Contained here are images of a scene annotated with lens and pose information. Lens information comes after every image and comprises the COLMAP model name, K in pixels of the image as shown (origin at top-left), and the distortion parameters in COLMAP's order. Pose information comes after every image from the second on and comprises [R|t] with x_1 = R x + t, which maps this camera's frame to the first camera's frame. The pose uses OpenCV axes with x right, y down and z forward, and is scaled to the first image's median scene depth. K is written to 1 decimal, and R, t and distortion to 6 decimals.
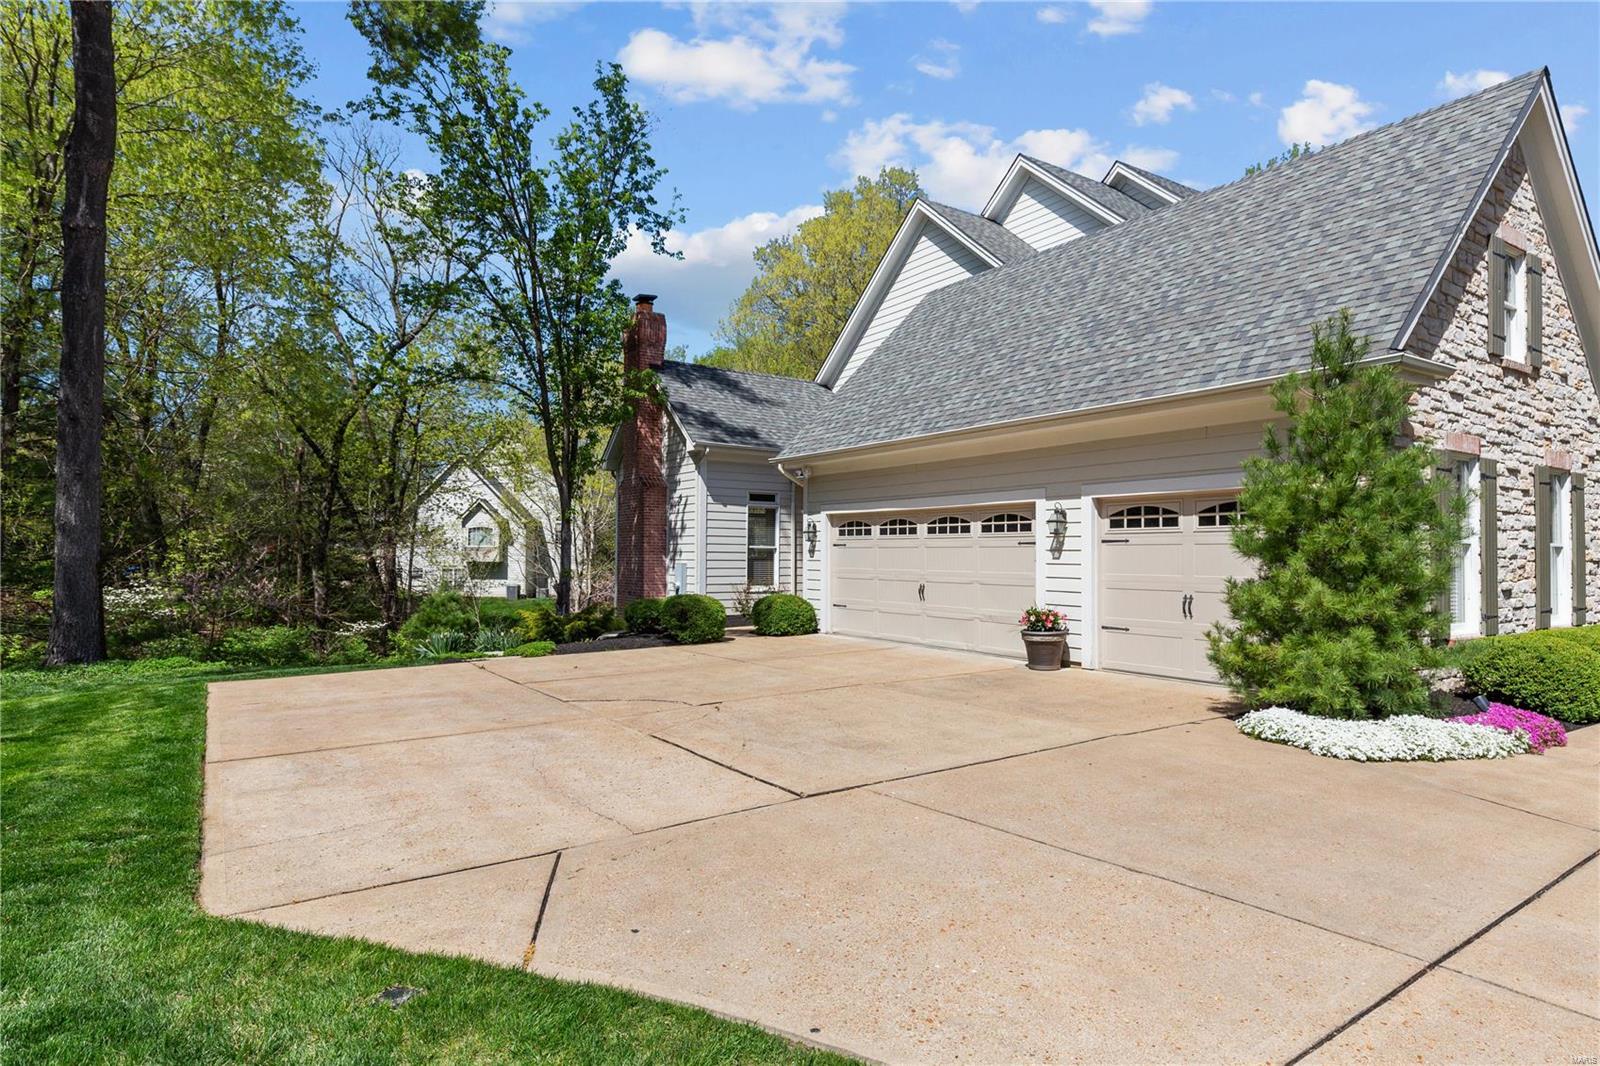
lens RADIAL K [[859.3, 0, 801.4], [0, 859.3, 537.2], [0, 0, 1]] dist [0.000307, 0.000087]
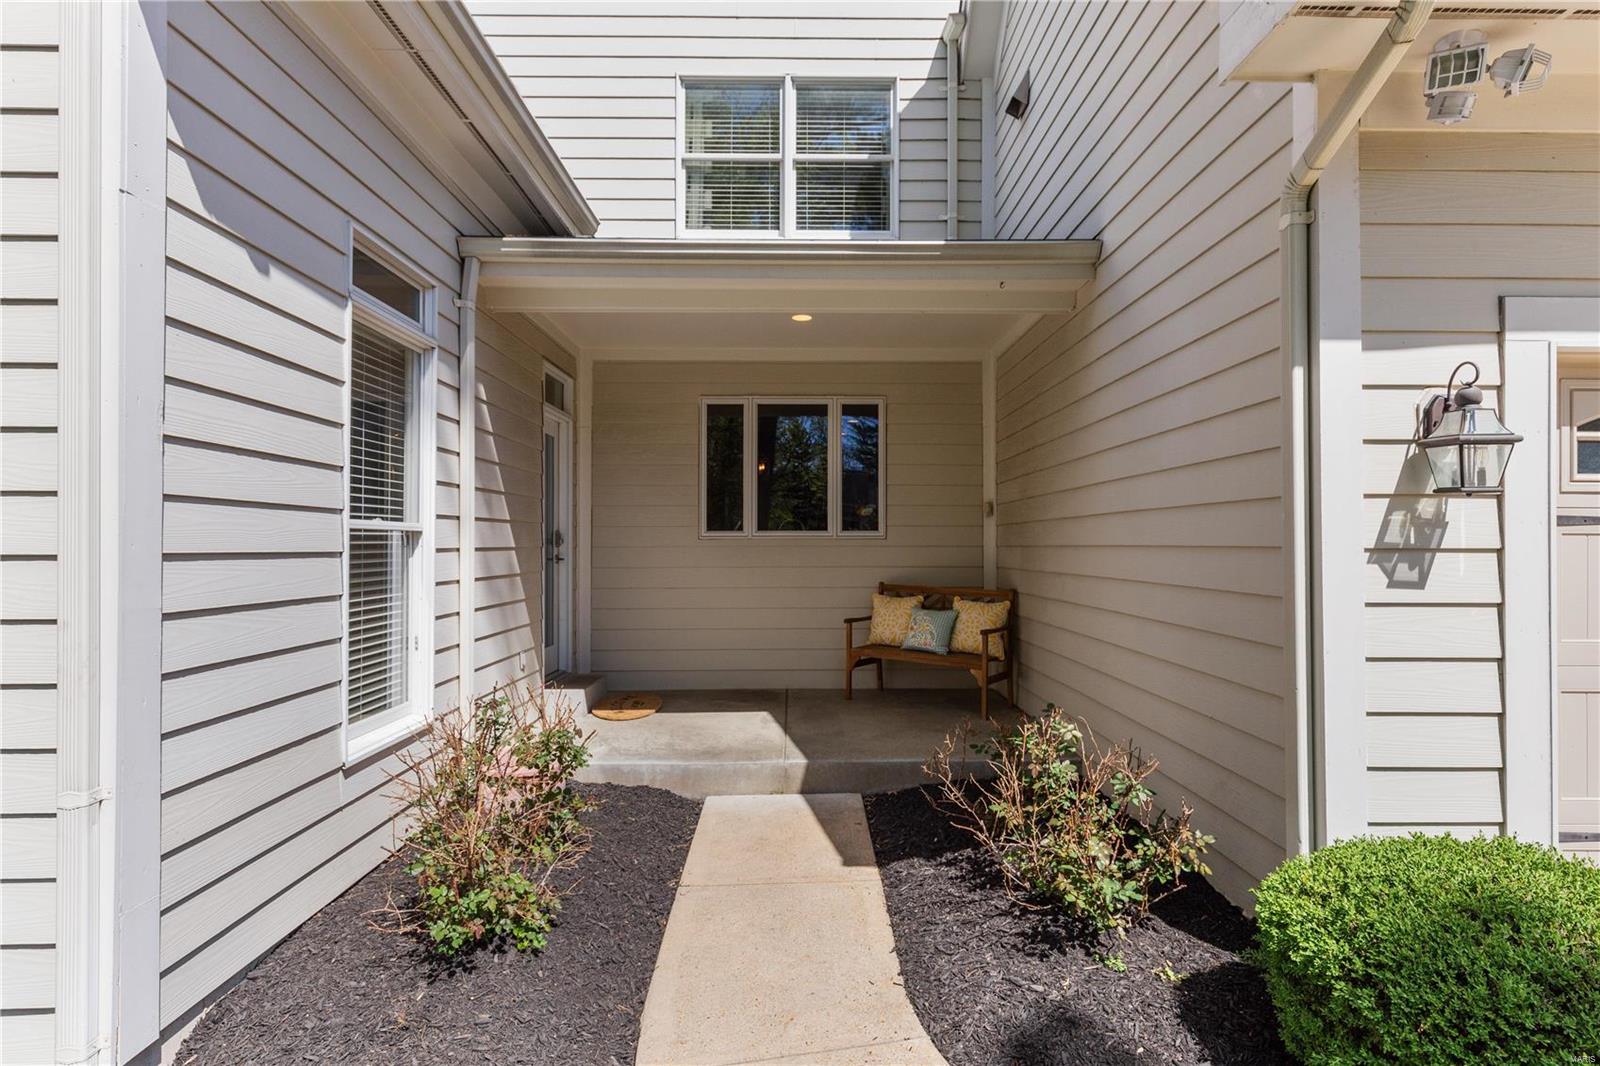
lens RADIAL K [[859.3, 0, 805.6], [0, 859.3, 536.8], [0, 0, 1]] dist [0.000307, 0.000087]
pose [[0.552403, 0.010355, 0.833513, -0.167667], [-0.020735, 0.999784, 0.001322, 0.012618], [-0.833319, -0.018013, 0.552499, 0.833299]]
